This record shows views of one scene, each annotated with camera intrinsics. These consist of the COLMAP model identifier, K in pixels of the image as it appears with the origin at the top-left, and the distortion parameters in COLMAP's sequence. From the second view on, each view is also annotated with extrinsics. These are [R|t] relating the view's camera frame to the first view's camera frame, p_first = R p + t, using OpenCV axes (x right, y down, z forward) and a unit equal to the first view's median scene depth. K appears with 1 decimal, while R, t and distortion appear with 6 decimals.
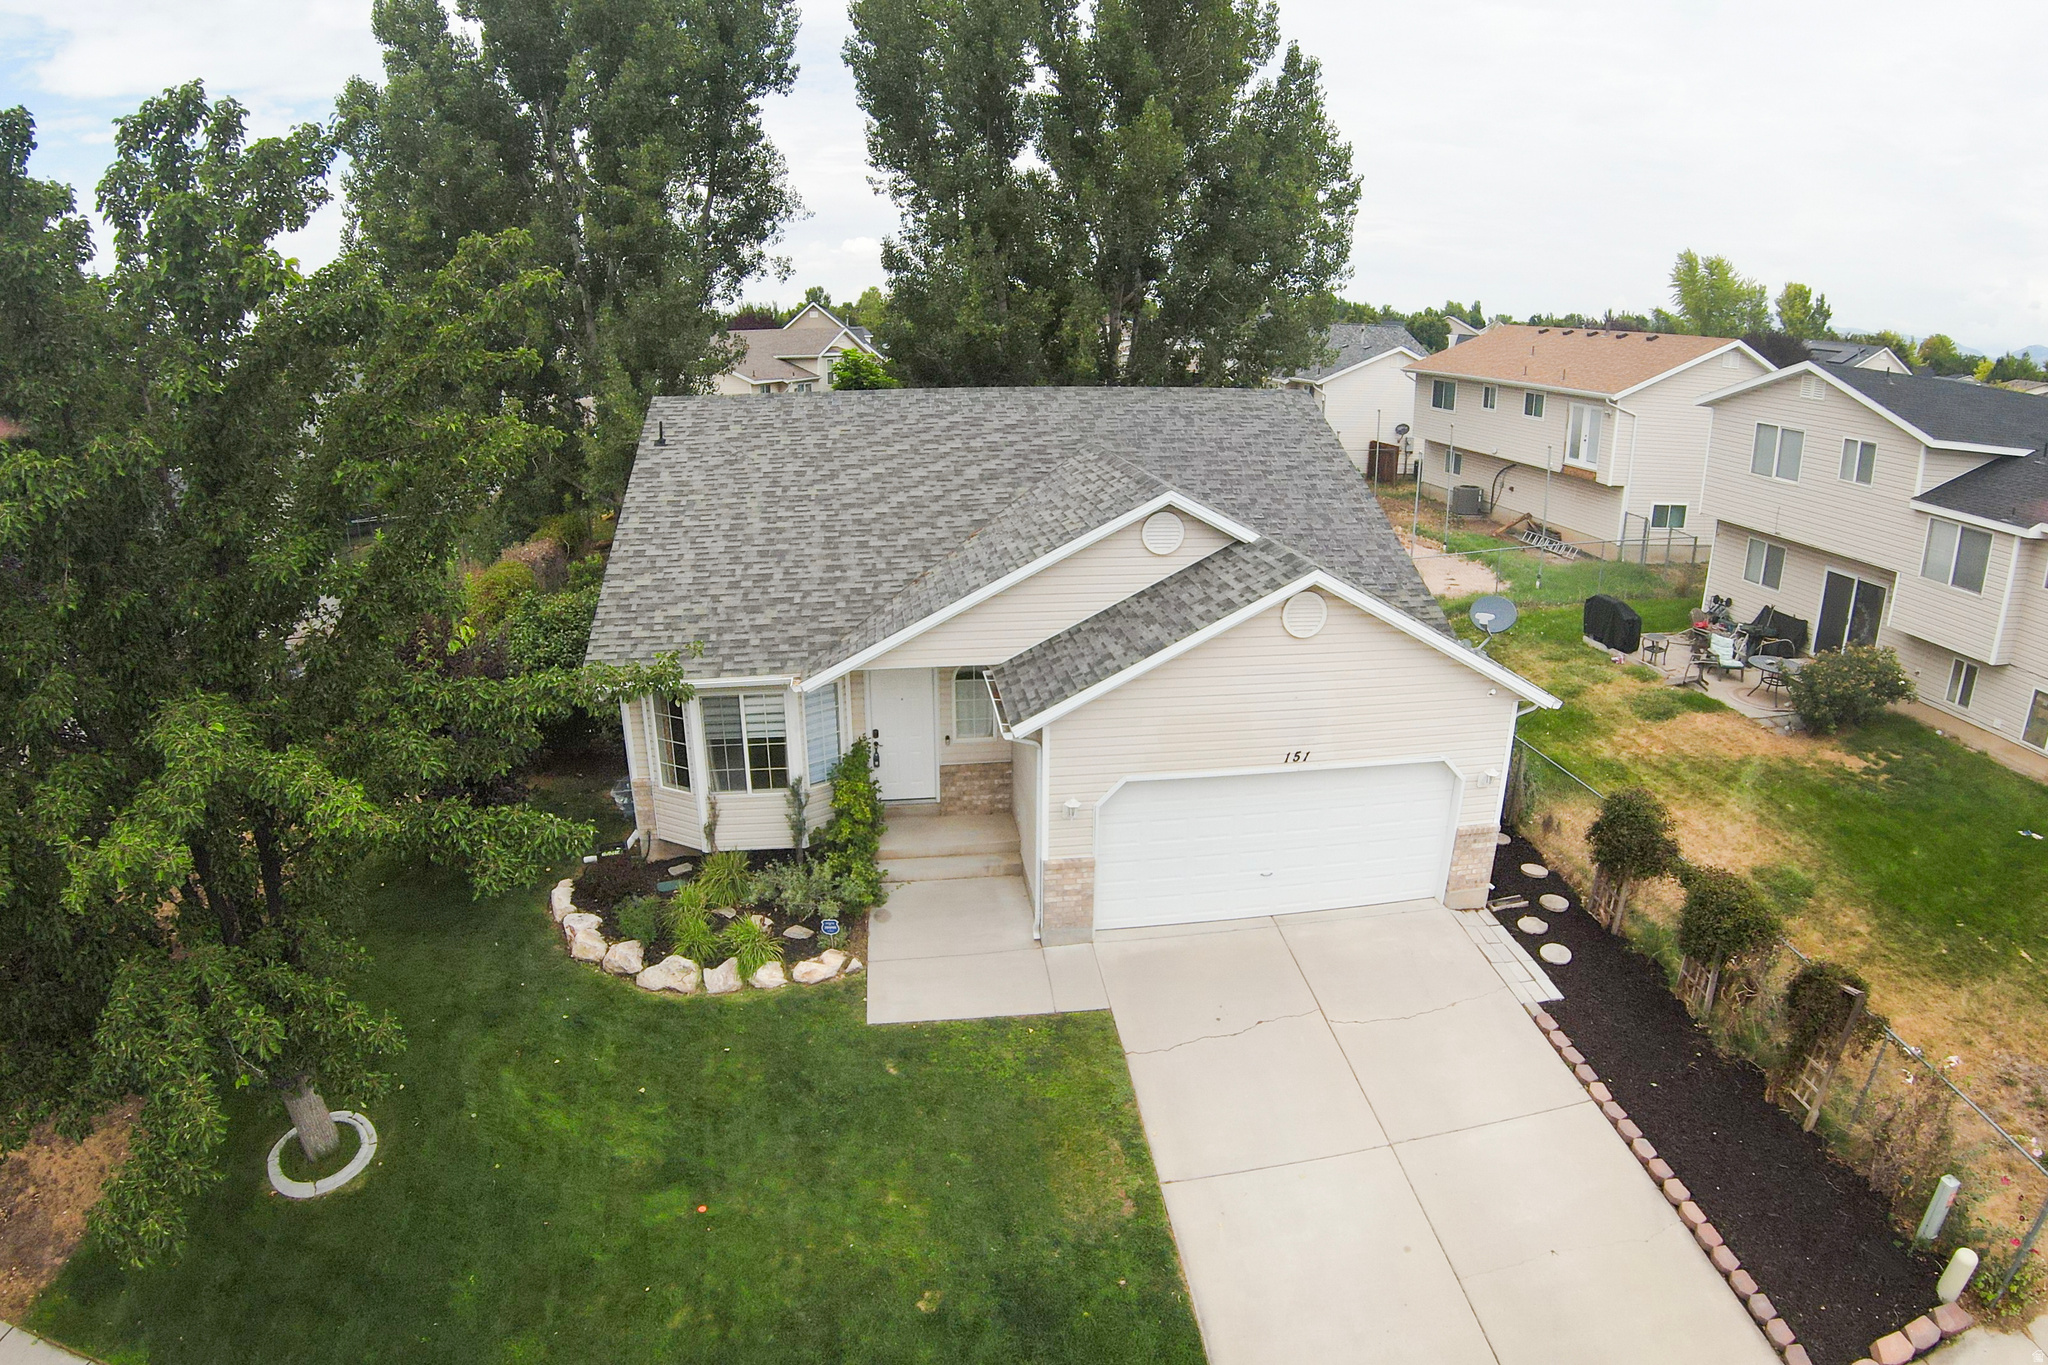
lens RADIAL K [[1069.6, 0, 1023.5], [0, 1069.6, 676.4], [0, 0, 1]] dist [-0.208587, 0.041936]
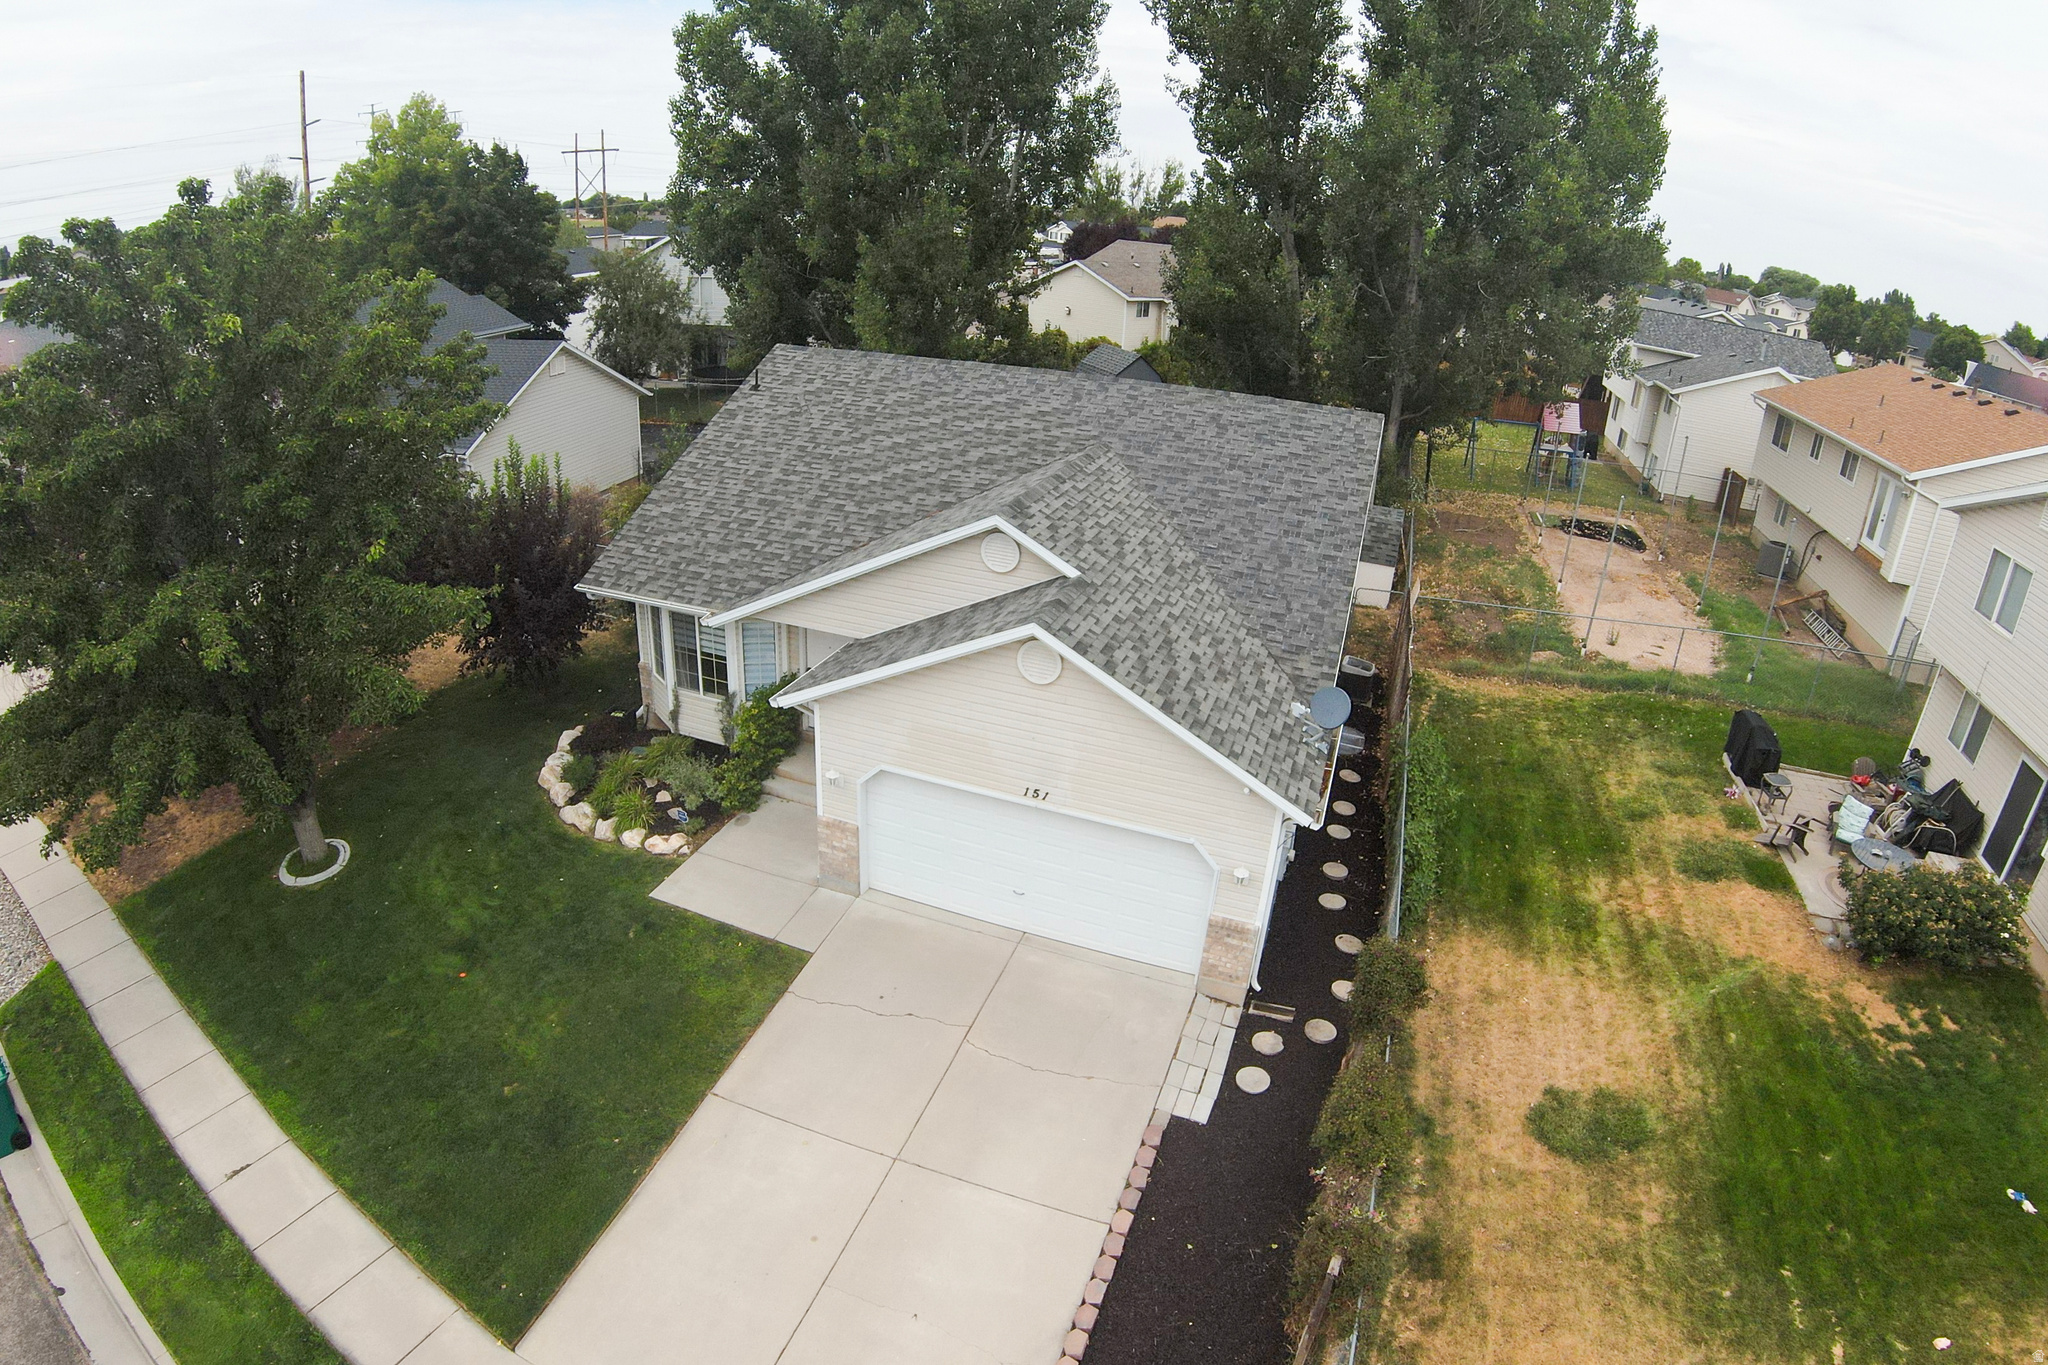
lens RADIAL K [[1069.6, 0, 1023.5], [0, 1069.6, 676.4], [0, 0, 1]] dist [-0.208587, 0.041936]
pose [[0.883926, 0.238786, -0.402065, 0.566294], [-0.200000, 0.970237, 0.136531, -0.154437], [0.422700, -0.040270, 0.905375, 0.049473]]
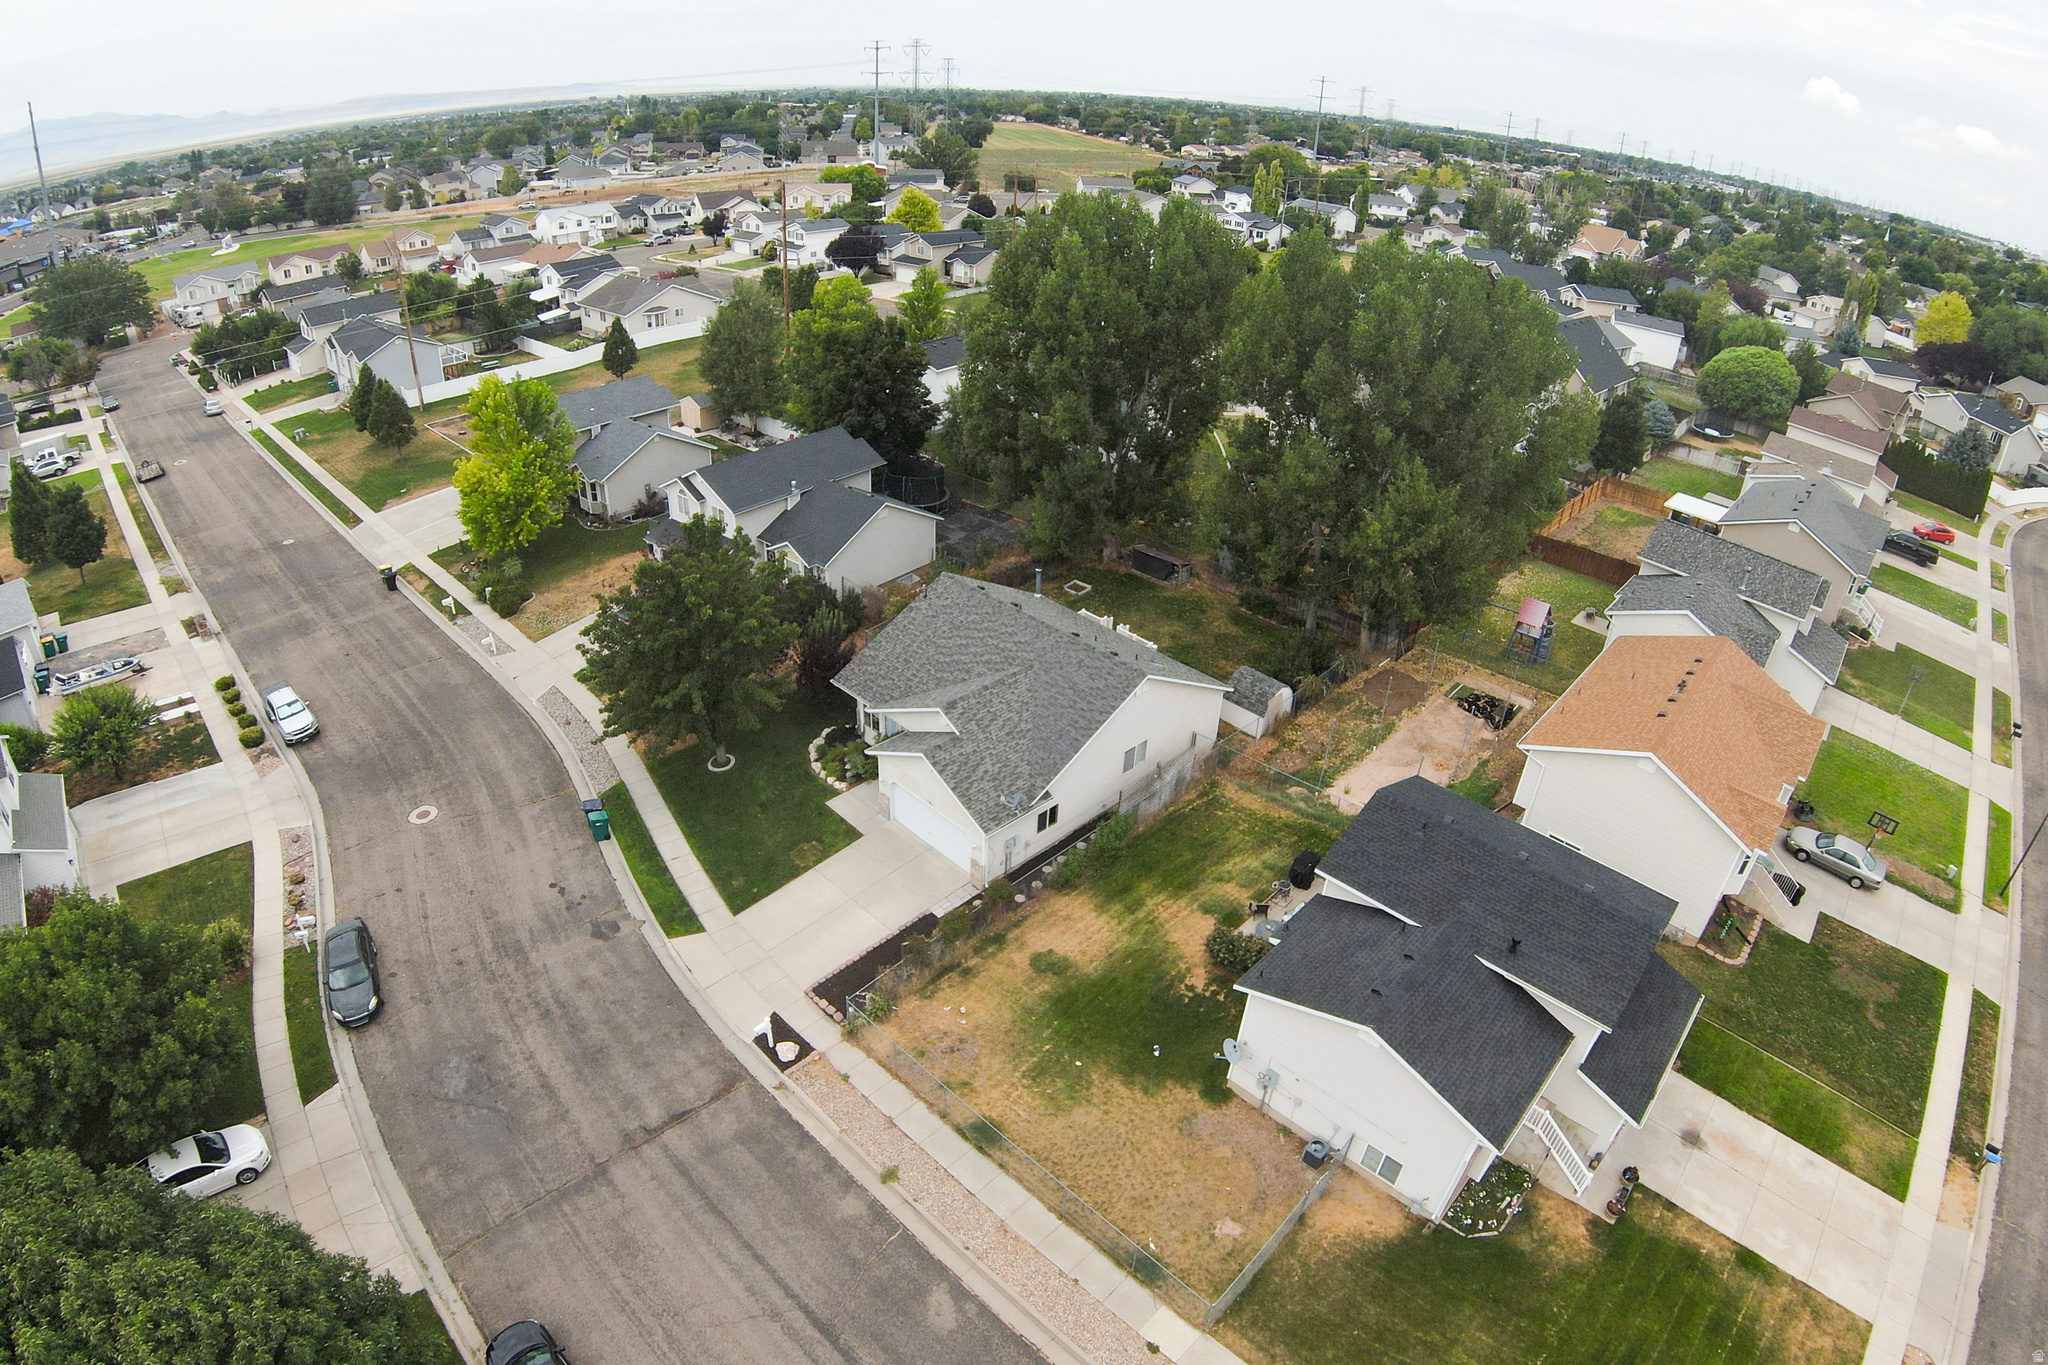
lens RADIAL K [[1069.6, 0, 1023.5], [0, 1069.6, 676.4], [0, 0, 1]] dist [-0.208587, 0.041936]
pose [[0.599288, 0.428866, -0.675965, 2.127650], [-0.291208, 0.903332, 0.314944, -1.186224], [0.745689, 0.008104, 0.666245, -0.799151]]
